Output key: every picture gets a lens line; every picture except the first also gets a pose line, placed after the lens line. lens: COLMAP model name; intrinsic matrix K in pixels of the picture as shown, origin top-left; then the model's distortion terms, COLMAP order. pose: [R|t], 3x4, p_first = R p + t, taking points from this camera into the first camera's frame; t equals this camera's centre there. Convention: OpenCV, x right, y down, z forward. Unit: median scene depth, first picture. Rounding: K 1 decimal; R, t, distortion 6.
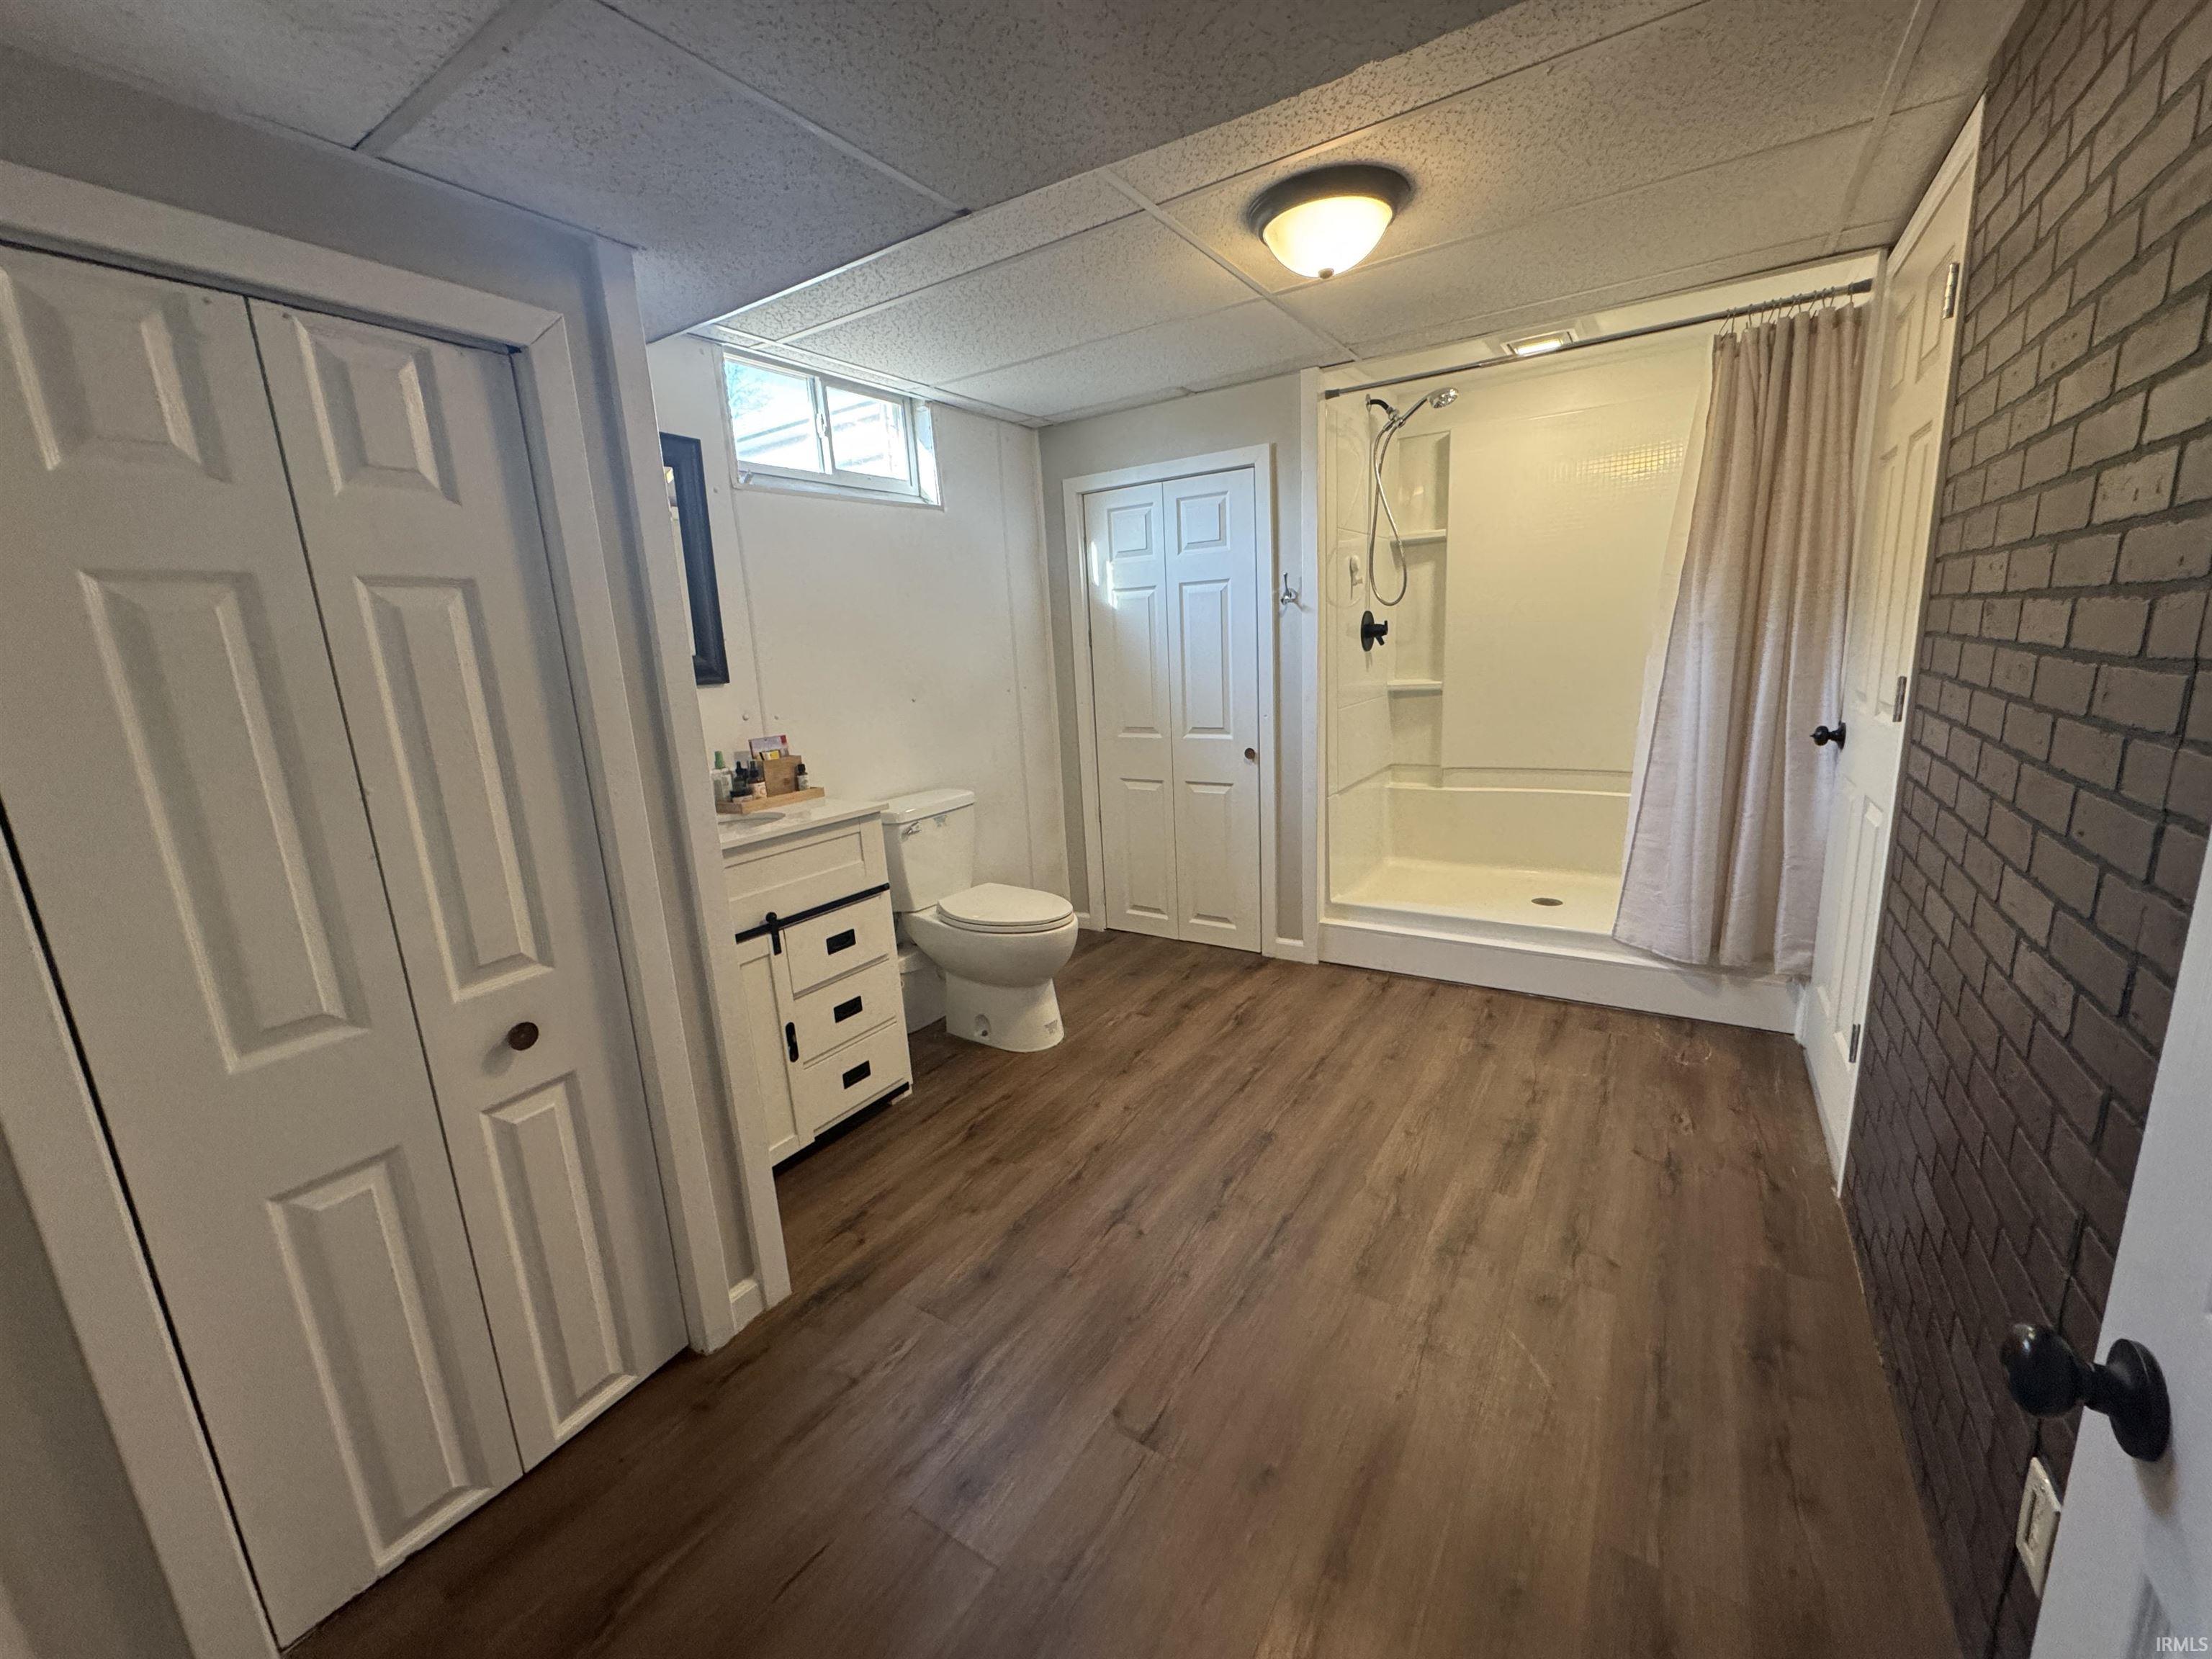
lens RADIAL K [[874.5, 0, 1116.6], [0, 874.5, 832.4], [0, 0, 1]] dist [-0.001817, 0.000417]
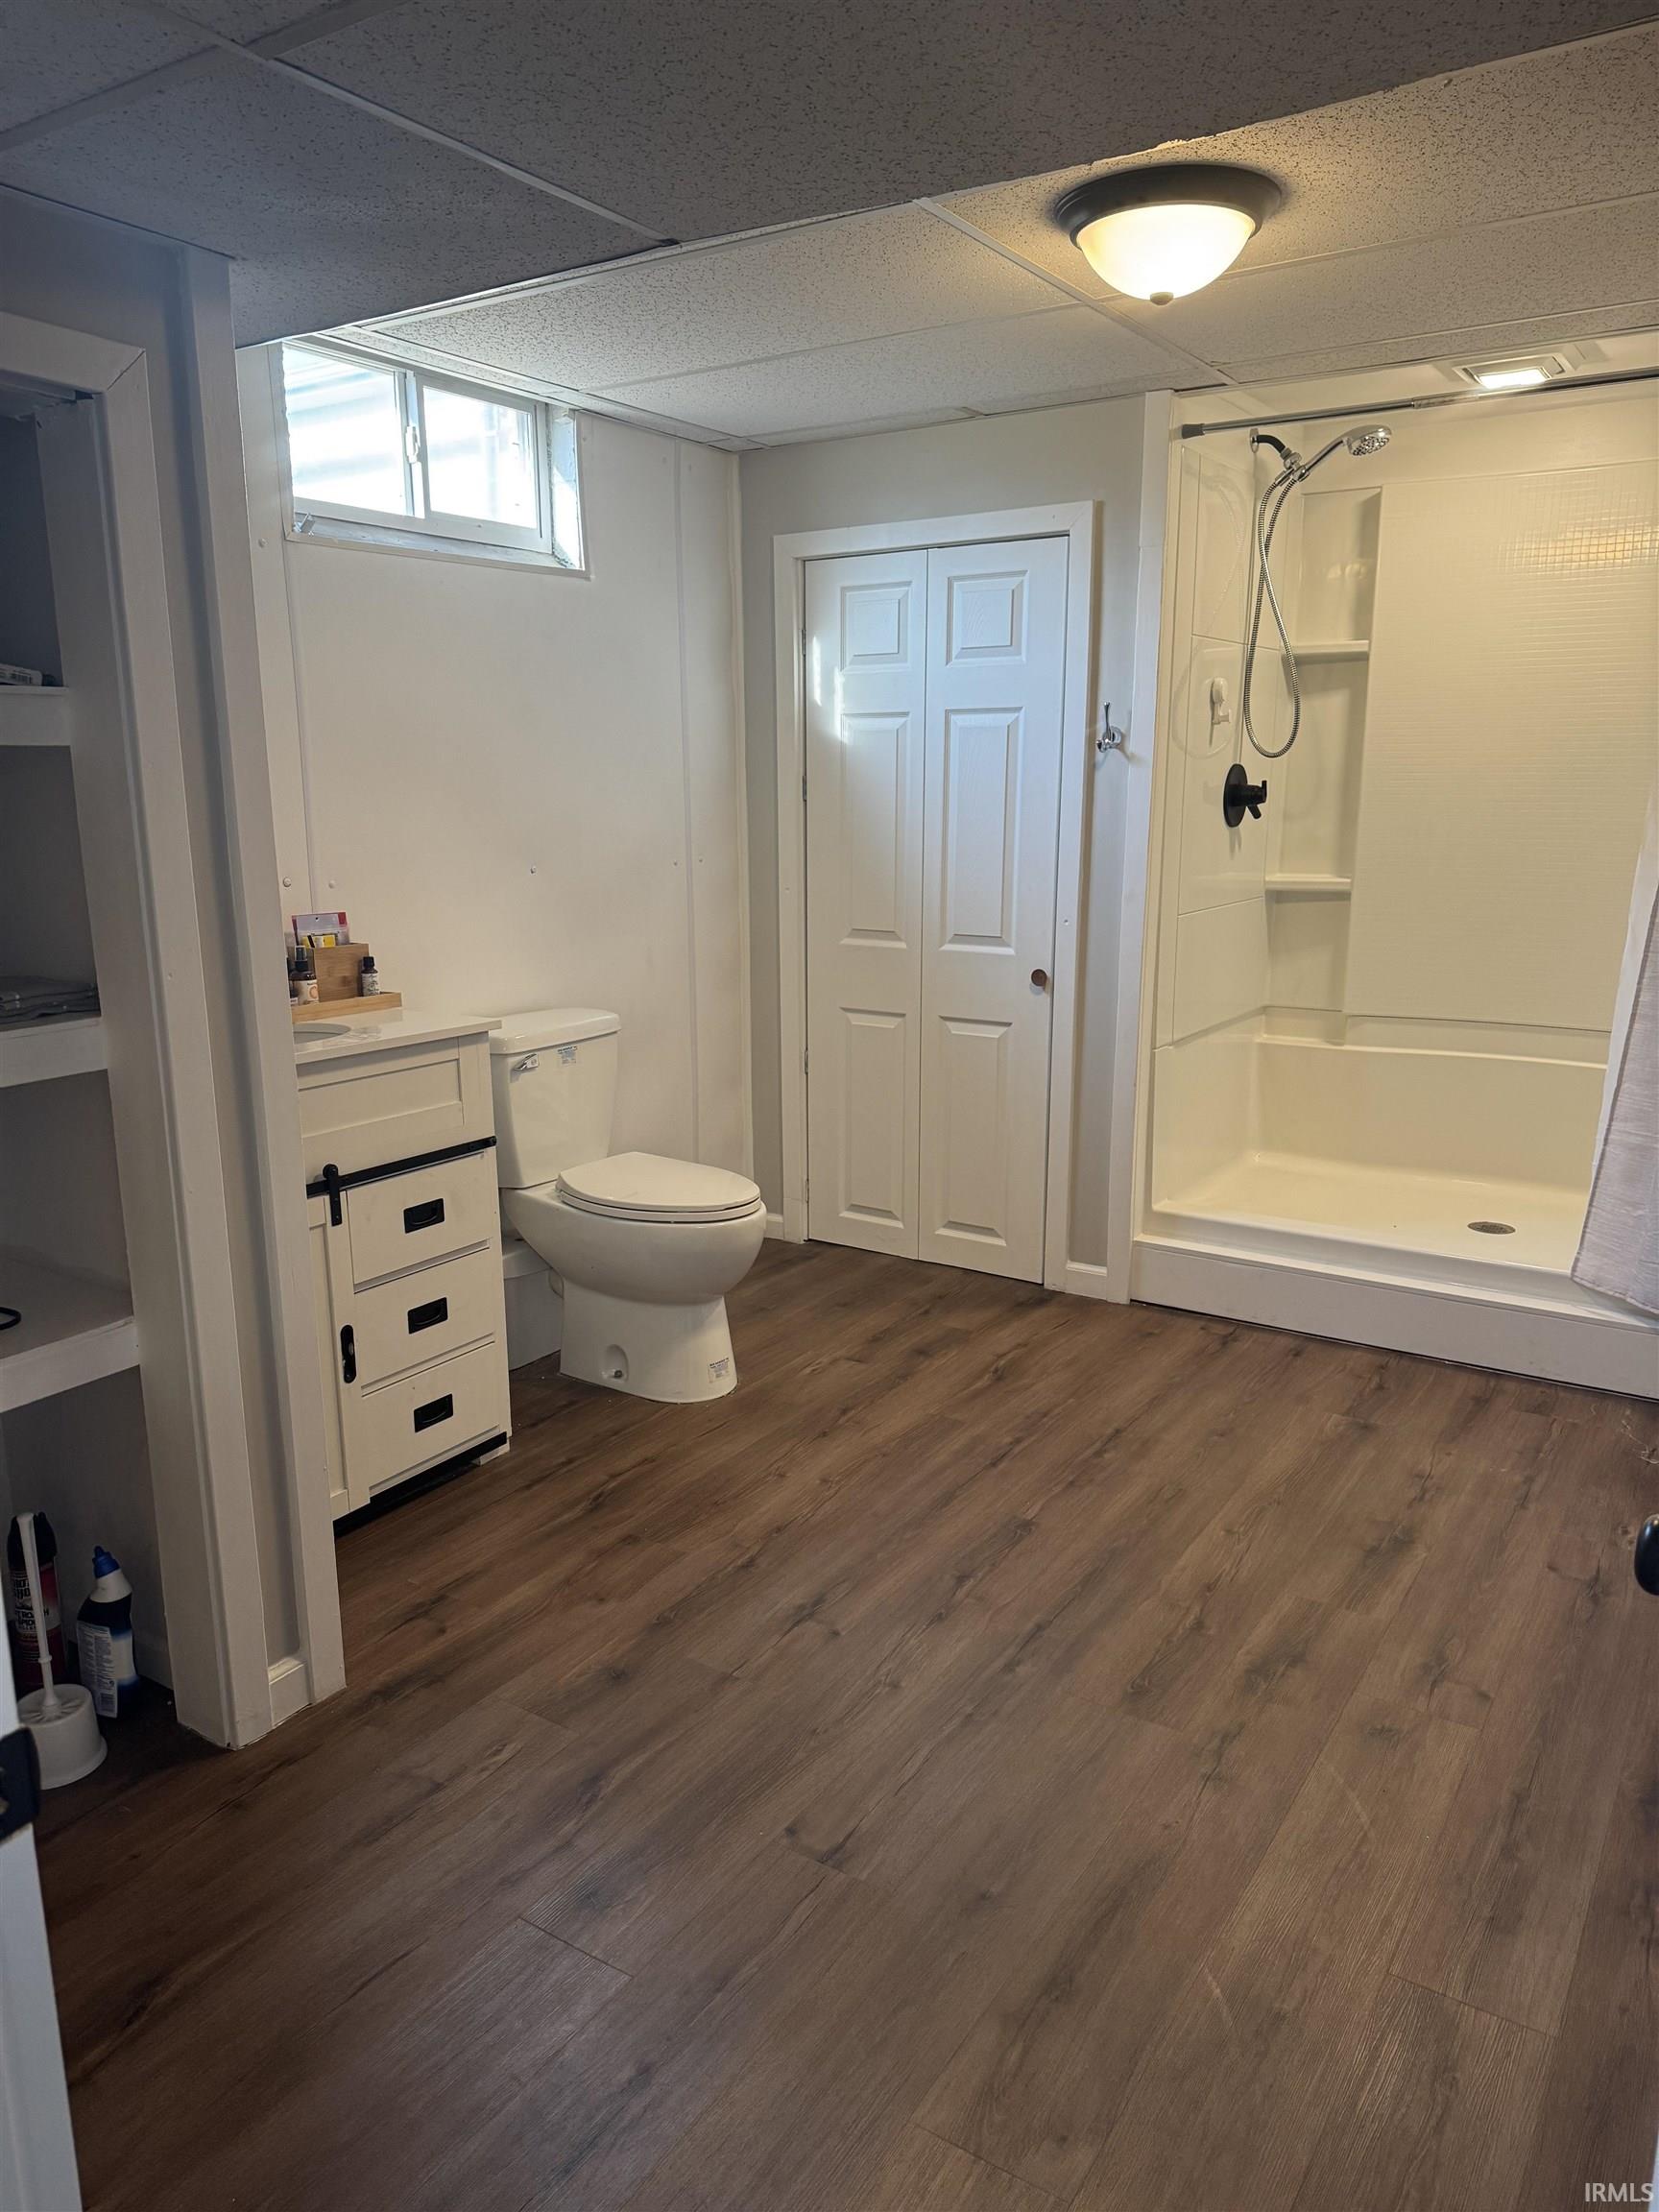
lens RADIAL K [[1534.4, 0, 825.7], [0, 1534.4, 1123.6], [0, 0, 1]] dist [0.060594, -0.071327]
pose [[0.998791, 0.049000, -0.003827, 0.002955], [-0.048982, 0.998789, 0.004600, 0.026891], [0.004047, -0.004407, 0.999982, -0.185990]]
